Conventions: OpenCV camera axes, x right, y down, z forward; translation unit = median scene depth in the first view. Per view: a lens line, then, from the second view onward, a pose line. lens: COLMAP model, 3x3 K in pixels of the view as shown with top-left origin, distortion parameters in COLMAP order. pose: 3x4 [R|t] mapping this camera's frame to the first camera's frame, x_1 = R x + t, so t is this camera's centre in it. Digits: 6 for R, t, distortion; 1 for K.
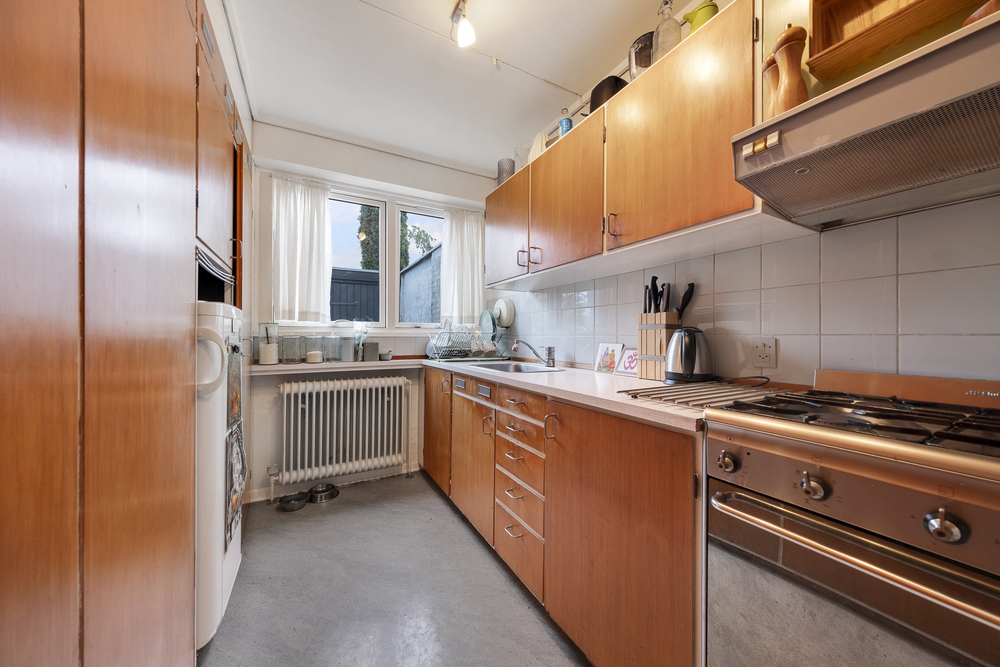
lens RADIAL K [[343.2, 0, 504.4], [0, 343.2, 336.2], [0, 0, 1]] dist [-0.001189, -0.000052]
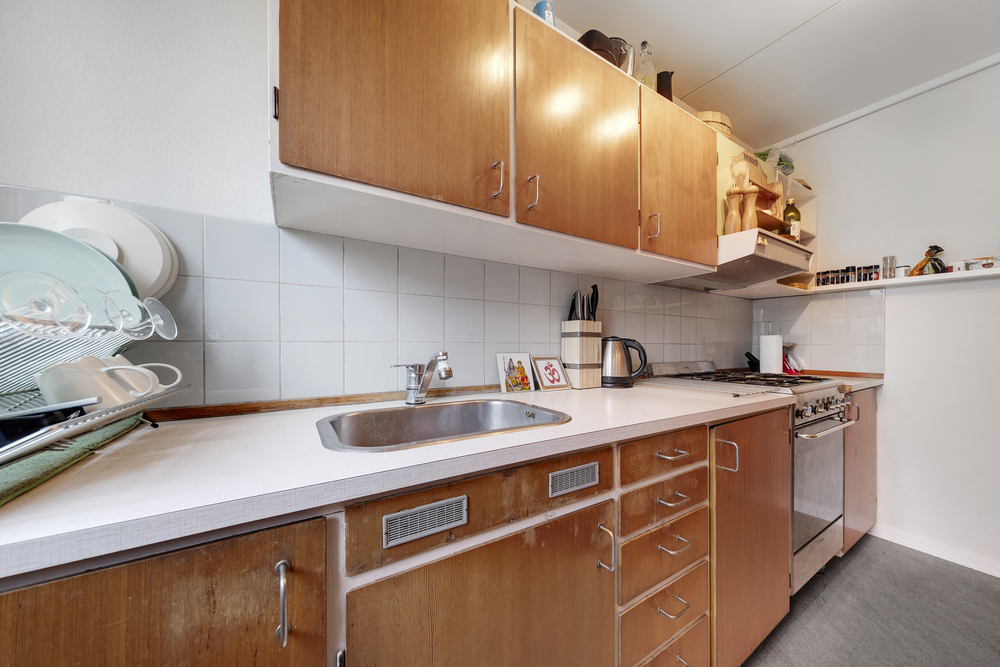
lens RADIAL K [[343.2, 0, 502.2], [0, 343.2, 341.0], [0, 0, 1]] dist [-0.001189, -0.000052]
pose [[-0.042978, 0.002148, 0.999074, -0.525084], [-0.005267, 0.999983, -0.002377, -0.003921], [-0.999062, -0.005364, -0.042966, 1.253231]]
